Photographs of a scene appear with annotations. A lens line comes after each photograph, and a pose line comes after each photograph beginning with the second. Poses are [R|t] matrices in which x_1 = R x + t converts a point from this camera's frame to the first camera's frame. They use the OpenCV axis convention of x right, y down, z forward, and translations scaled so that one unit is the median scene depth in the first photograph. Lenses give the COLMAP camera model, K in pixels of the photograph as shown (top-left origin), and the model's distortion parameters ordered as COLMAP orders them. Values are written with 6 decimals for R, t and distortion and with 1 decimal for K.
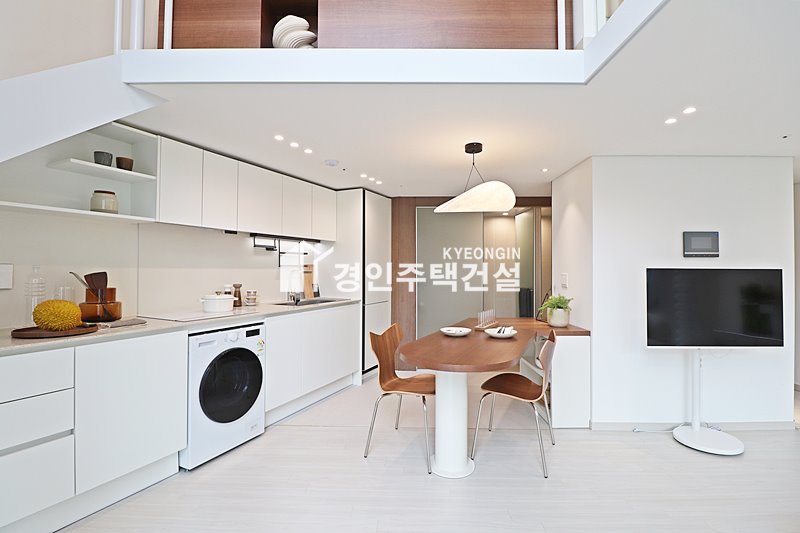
lens RADIAL K [[375.4, 0, 400.0], [0, 375.4, 266.5], [0, 0, 1]] dist [-0.000912, -0.000440]
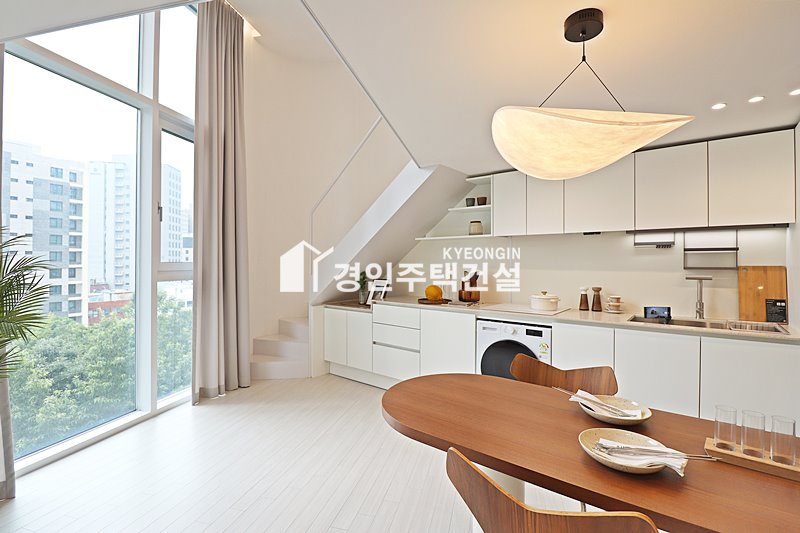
lens RADIAL K [[375.4, 0, 400.0], [0, 375.4, 266.5], [0, 0, 1]] dist [-0.000912, -0.000440]
pose [[-0.203633, 0.007418, -0.979019, 0.703156], [0.004751, 0.999967, 0.006588, -0.017208], [0.979036, -0.003310, -0.203662, 0.836632]]
